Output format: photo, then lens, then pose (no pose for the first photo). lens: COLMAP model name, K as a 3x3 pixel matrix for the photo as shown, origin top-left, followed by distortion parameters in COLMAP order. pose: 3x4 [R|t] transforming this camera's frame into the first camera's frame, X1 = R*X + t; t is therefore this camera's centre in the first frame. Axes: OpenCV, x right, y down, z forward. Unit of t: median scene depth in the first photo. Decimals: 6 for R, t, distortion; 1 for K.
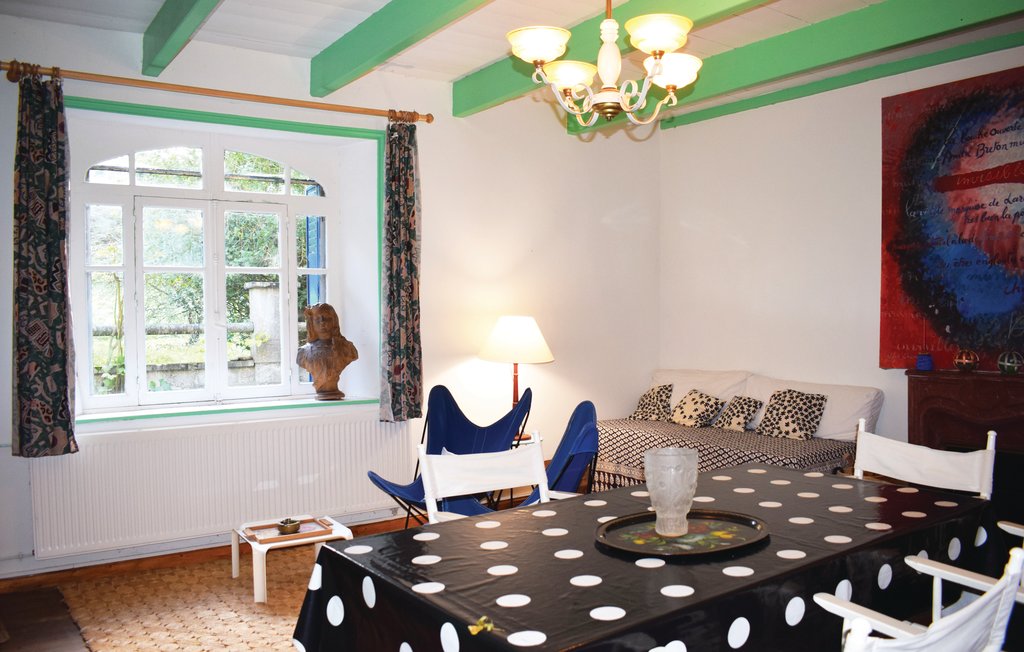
lens RADIAL K [[832.1, 0, 518.2], [0, 832.1, 324.8], [0, 0, 1]] dist [-0.050344, 0.009114]
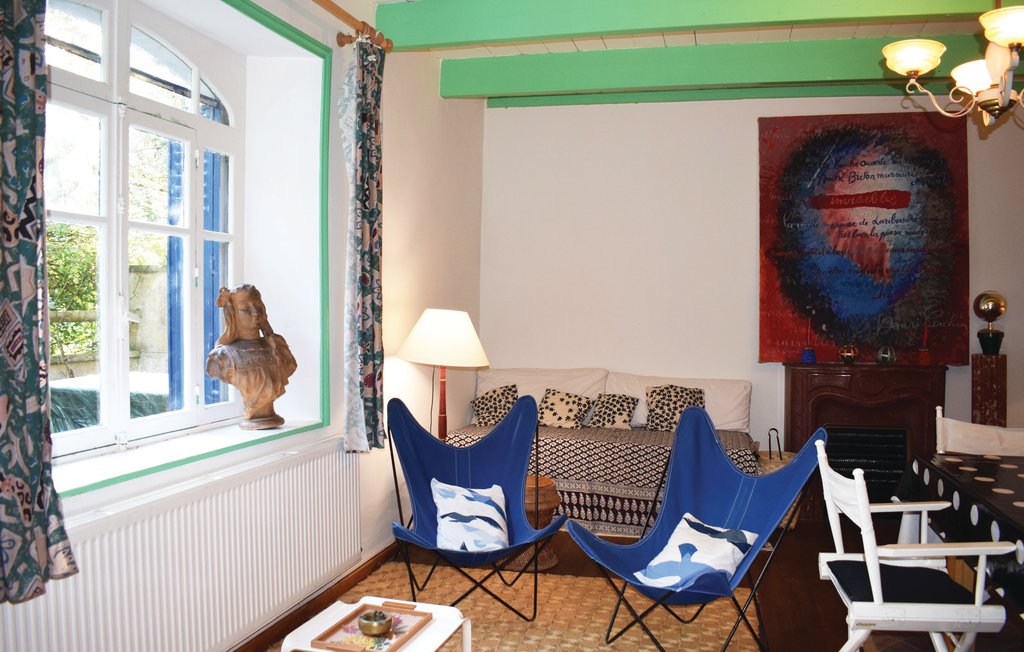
lens RADIAL K [[832.1, 0, 513.8], [0, 832.1, 332.8], [0, 0, 1]] dist [-0.050344, 0.009114]
pose [[0.756530, -0.001248, 0.653957, -0.554908], [-0.009596, 0.999869, 0.013010, 0.001955], [-0.653888, -0.016118, 0.756420, 0.387718]]
